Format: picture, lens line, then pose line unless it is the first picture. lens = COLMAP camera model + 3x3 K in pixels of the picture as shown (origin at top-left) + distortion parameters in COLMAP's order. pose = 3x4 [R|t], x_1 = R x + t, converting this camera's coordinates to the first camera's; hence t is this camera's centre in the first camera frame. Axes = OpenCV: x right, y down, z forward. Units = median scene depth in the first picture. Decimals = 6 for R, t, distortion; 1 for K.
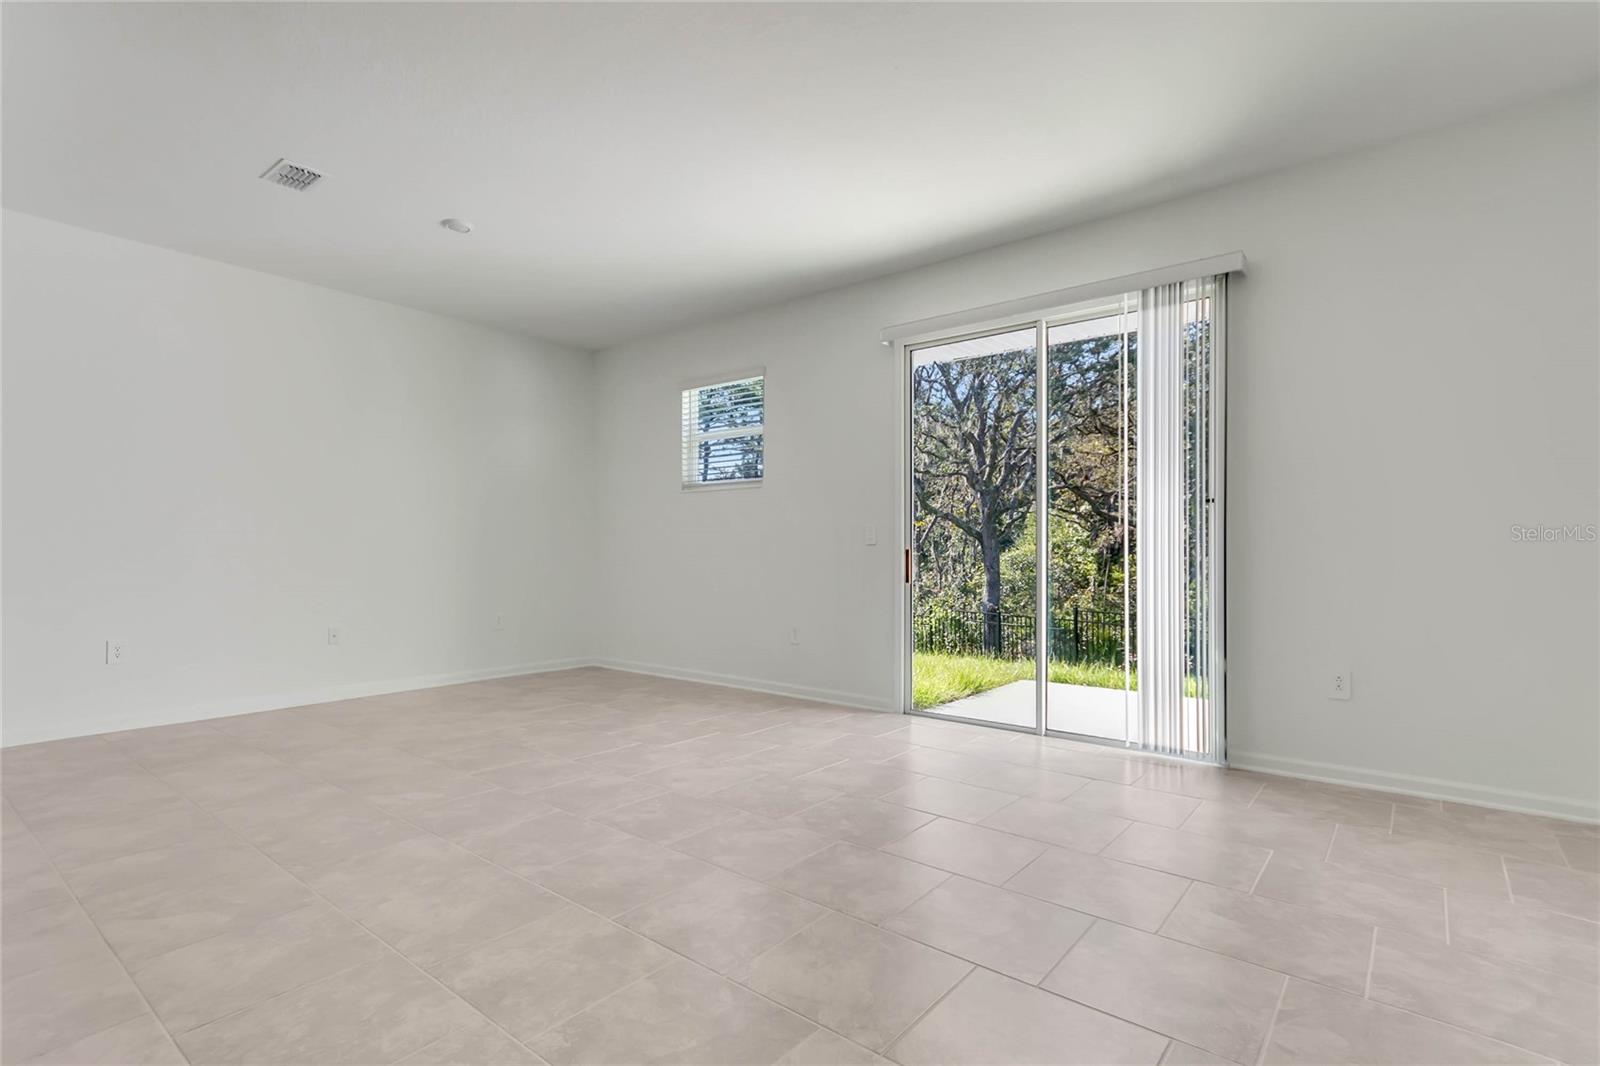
lens RADIAL K [[780.6, 0, 802.1], [0, 780.6, 545.9], [0, 0, 1]] dist [0.015813, 0.000392]
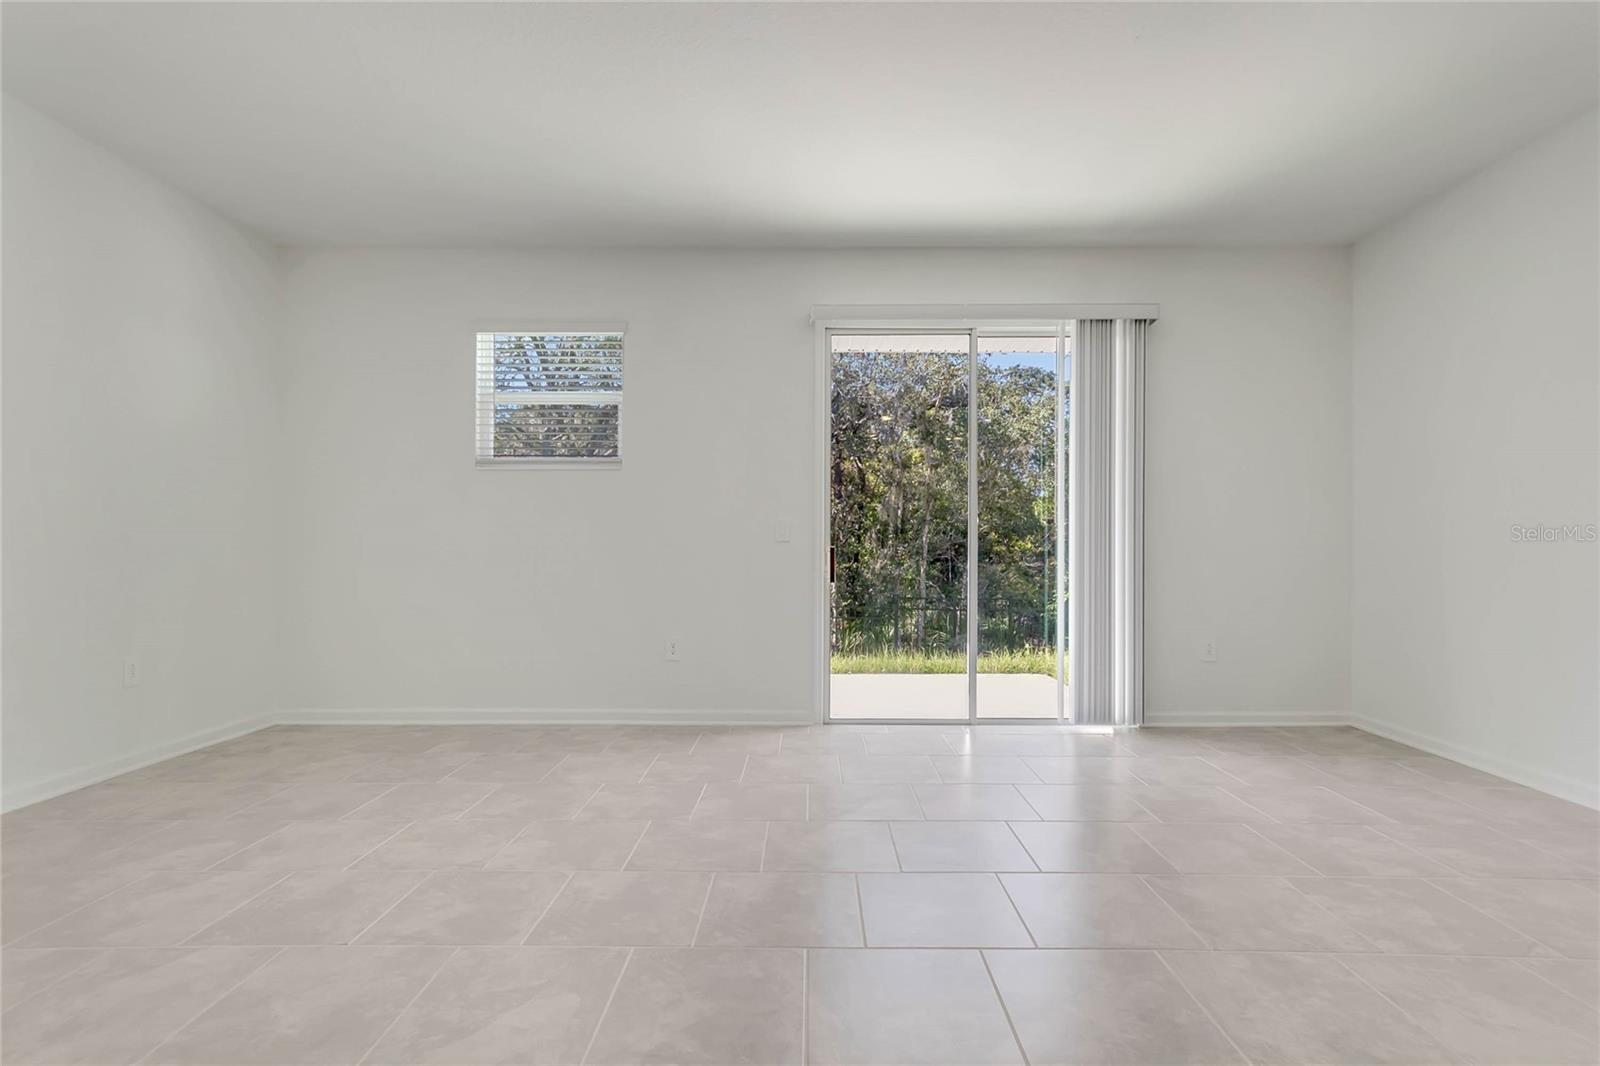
lens RADIAL K [[740.4, 0, 809.5], [0, 740.4, 541.3], [0, 0, 1]] dist [0.001590, 0.001047]
pose [[0.778959, 0.004291, 0.627060, -0.500175], [-0.002350, 0.999990, -0.003924, 0.000878], [-0.627070, 0.001583, 0.778961, 0.375864]]
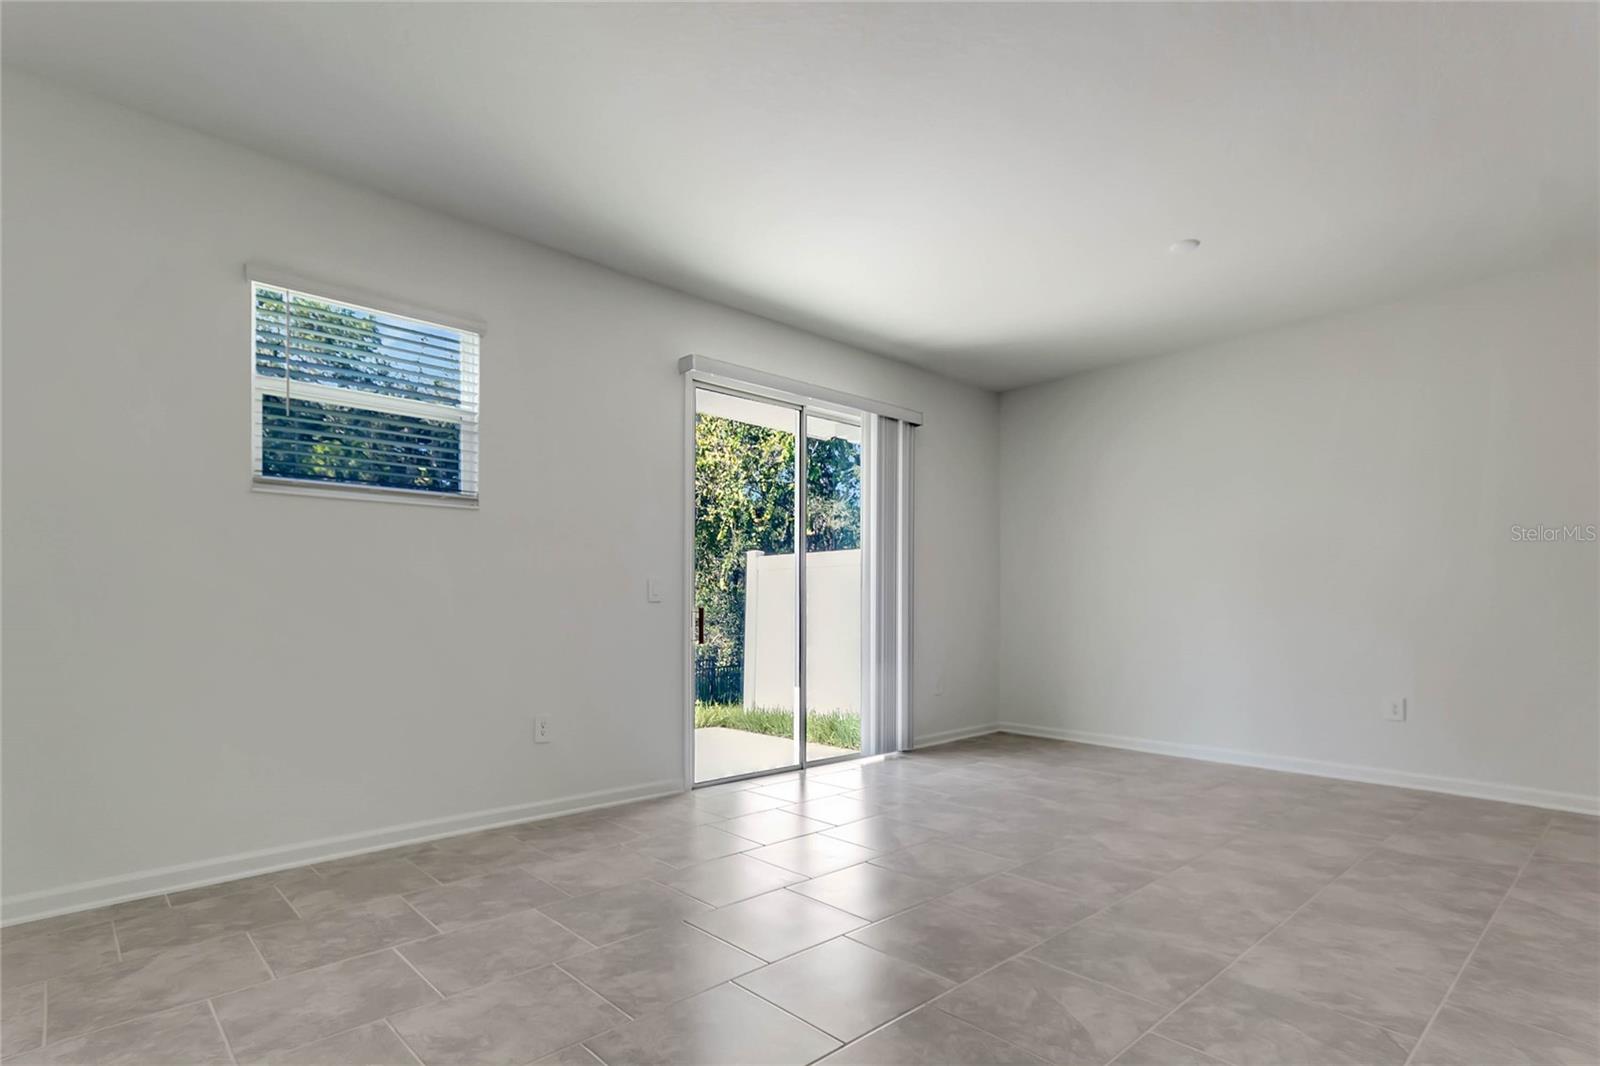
lens RADIAL K [[792.1, 0, 800.5], [0, 792.1, 609.7], [0, 0, 1]] dist [0.006229, 0.003417]
pose [[0.141689, -0.003755, 0.989904, -0.862151], [-0.000332, 0.999993, 0.003841, 0.005147], [-0.989911, -0.000873, 0.141687, 0.860694]]
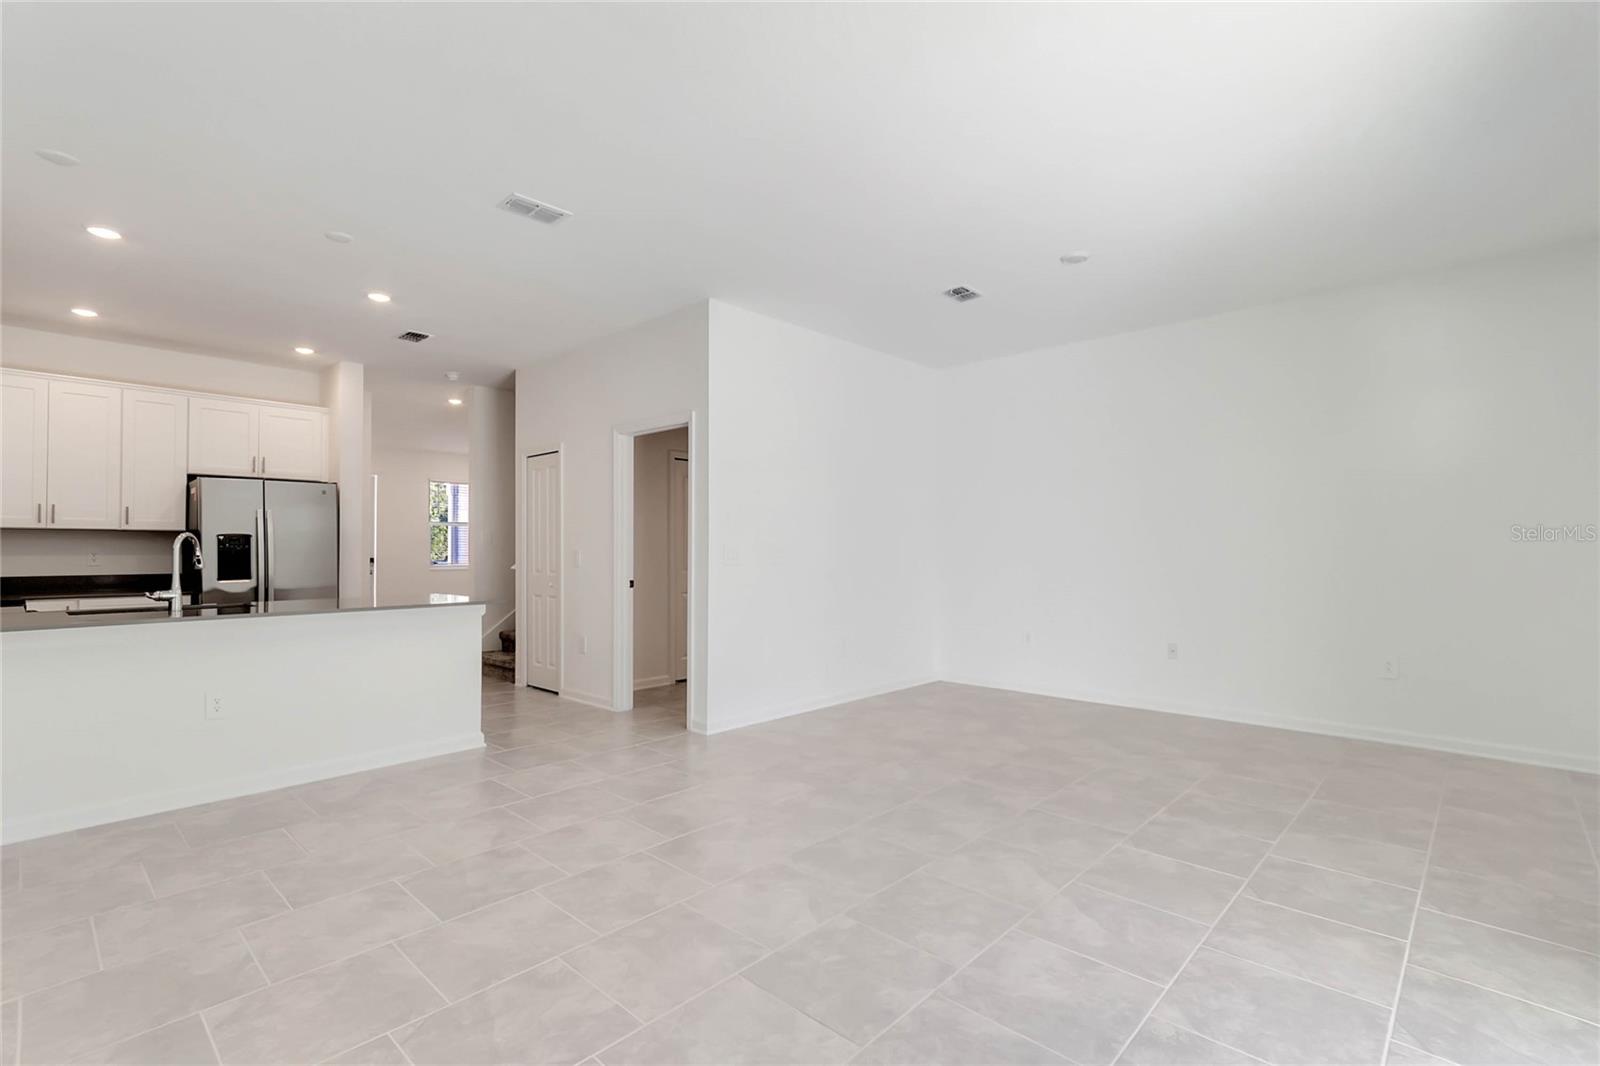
lens RADIAL K [[740.4, 0, 794.9], [0, 740.4, 529.3], [0, 0, 1]] dist [0.001590, 0.001047]
pose [[-0.078888, -0.026669, -0.996527, 0.542499], [0.003519, 0.999628, -0.027031, -0.029602], [0.996877, -0.005639, -0.078765, 0.706292]]
